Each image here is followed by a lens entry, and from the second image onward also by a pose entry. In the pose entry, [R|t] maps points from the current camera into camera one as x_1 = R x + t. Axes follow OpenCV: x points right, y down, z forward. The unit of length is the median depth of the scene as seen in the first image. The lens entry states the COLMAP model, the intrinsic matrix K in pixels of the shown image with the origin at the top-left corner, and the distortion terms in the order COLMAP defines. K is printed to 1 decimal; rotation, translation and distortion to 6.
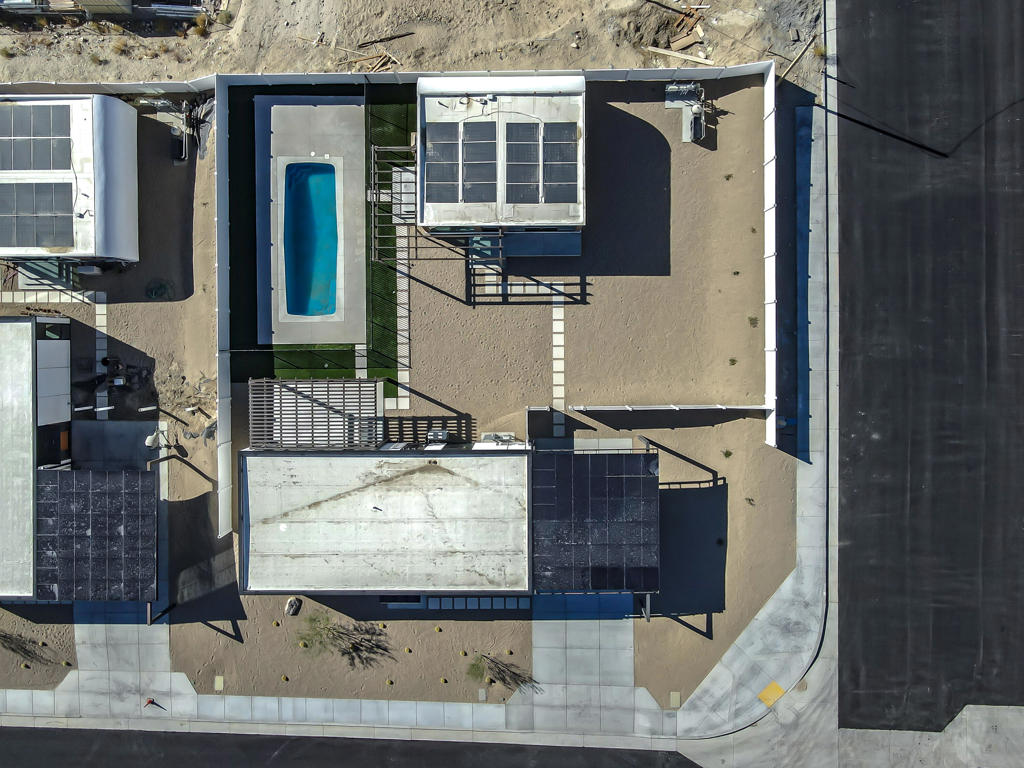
lens RADIAL K [[867.4, 0, 509.7], [0, 867.4, 350.2], [0, 0, 1]] dist [0.014512, 0.014538]
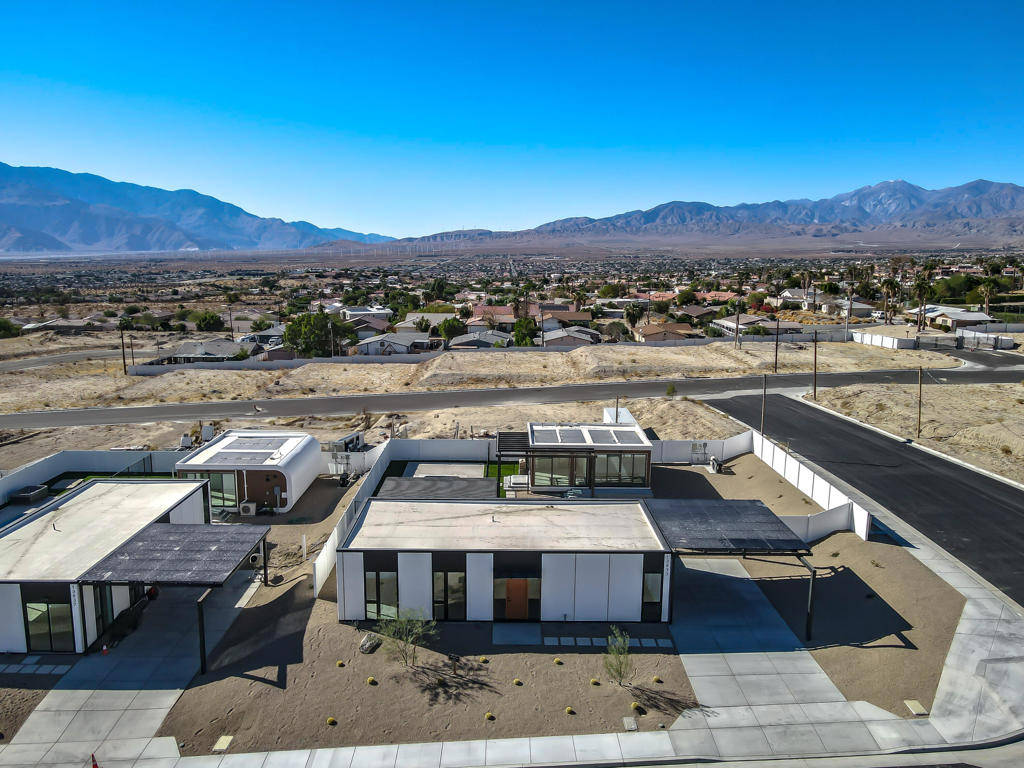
lens RADIAL K [[759.0, 0, 512.0], [0, 759.0, 384.0], [0, 0, 1]] dist [0.012673, 0.007078]
pose [[0.999201, 0.038541, 0.010587, -0.140056], [0.004195, 0.162291, -0.986734, 0.943847], [-0.039748, 0.985990, 0.162000, 0.663031]]
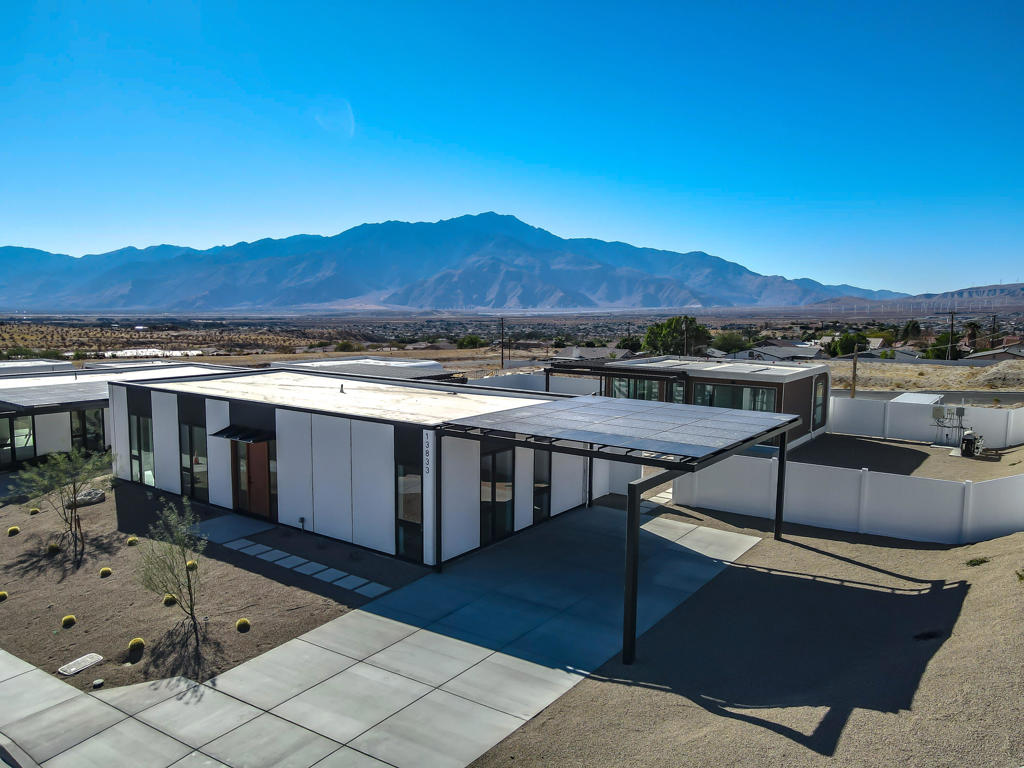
lens RADIAL K [[751.0, 0, 512.0], [0, 751.0, 384.0], [0, 0, 1]] dist [0.006726, 0.021120]
pose [[0.807766, 0.102298, -0.580560, 0.268221], [-0.588006, 0.069654, -0.805852, 0.535302], [-0.041999, 0.992312, 0.116416, 0.864083]]
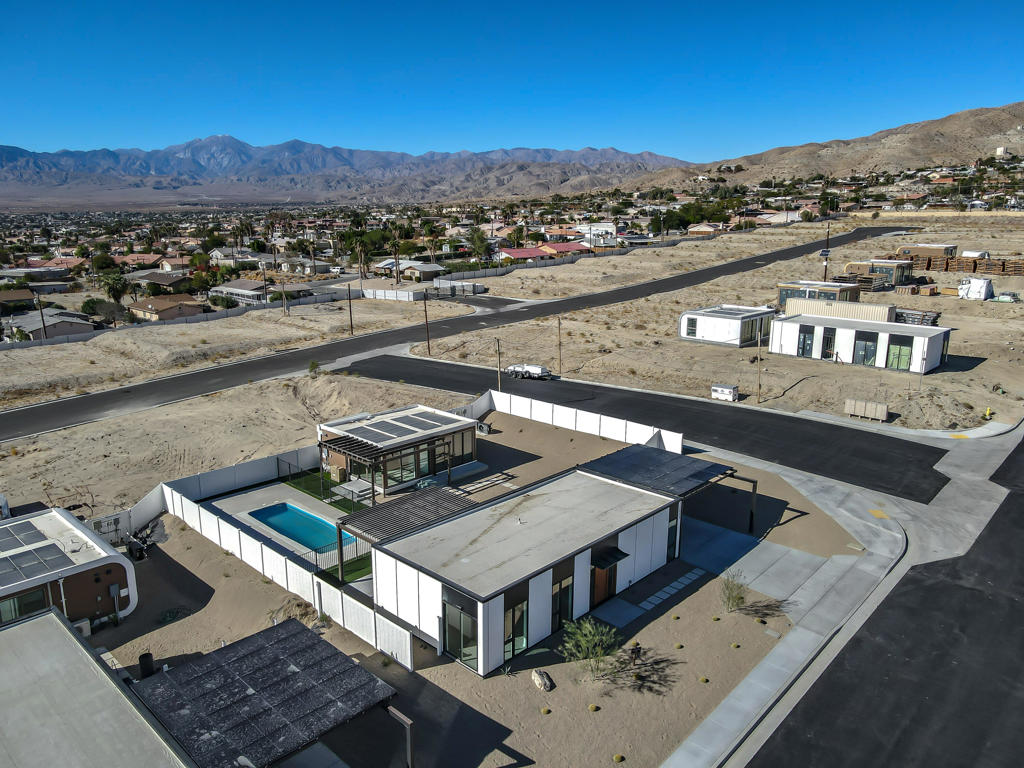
lens RADIAL K [[751.0, 0, 512.0], [0, 751.0, 384.0], [0, 0, 1]] dist [0.006726, 0.021120]
pose [[0.690615, -0.133006, 0.710887, -0.696644], [0.723036, 0.149294, -0.674485, 0.677069], [-0.016421, 0.979806, 0.199273, 0.636249]]
